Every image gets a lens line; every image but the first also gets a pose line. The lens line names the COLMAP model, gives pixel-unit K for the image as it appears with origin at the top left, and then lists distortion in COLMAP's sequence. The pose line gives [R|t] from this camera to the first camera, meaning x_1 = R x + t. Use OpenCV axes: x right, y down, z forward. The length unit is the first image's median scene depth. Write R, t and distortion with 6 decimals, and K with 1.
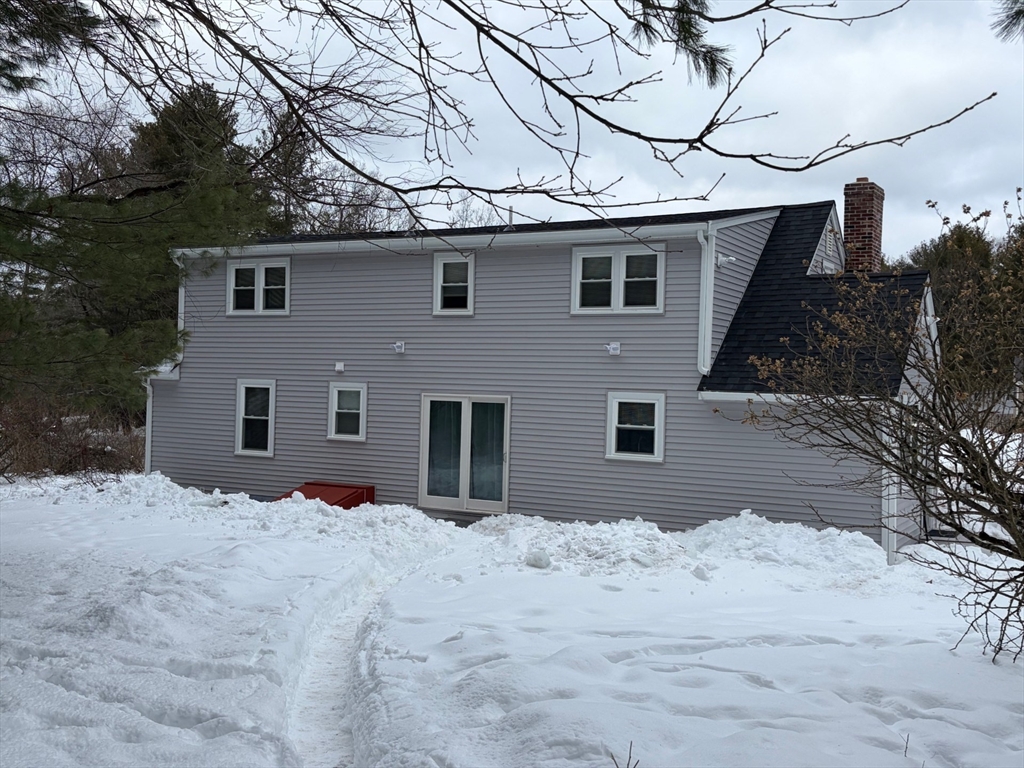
lens RADIAL K [[1069.0, 0, 512.0], [0, 1069.0, 384.0], [0, 0, 1]] dist [0.167222, 0.006473]
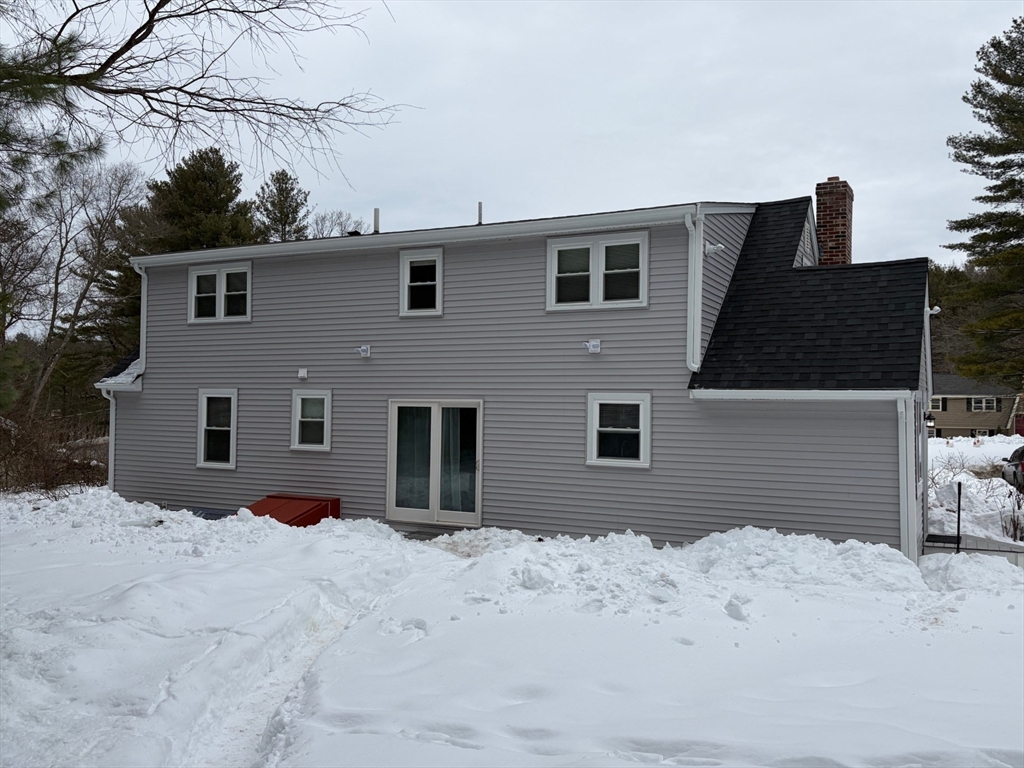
lens RADIAL K [[855.6, 0, 512.0], [0, 855.6, 384.0], [0, 0, 1]] dist [0.088140, -0.006801]
pose [[0.999139, -0.012317, 0.039607, -0.005547], [0.013344, 0.999579, -0.025772, 0.017791], [-0.039273, 0.026278, 0.998883, 0.259220]]
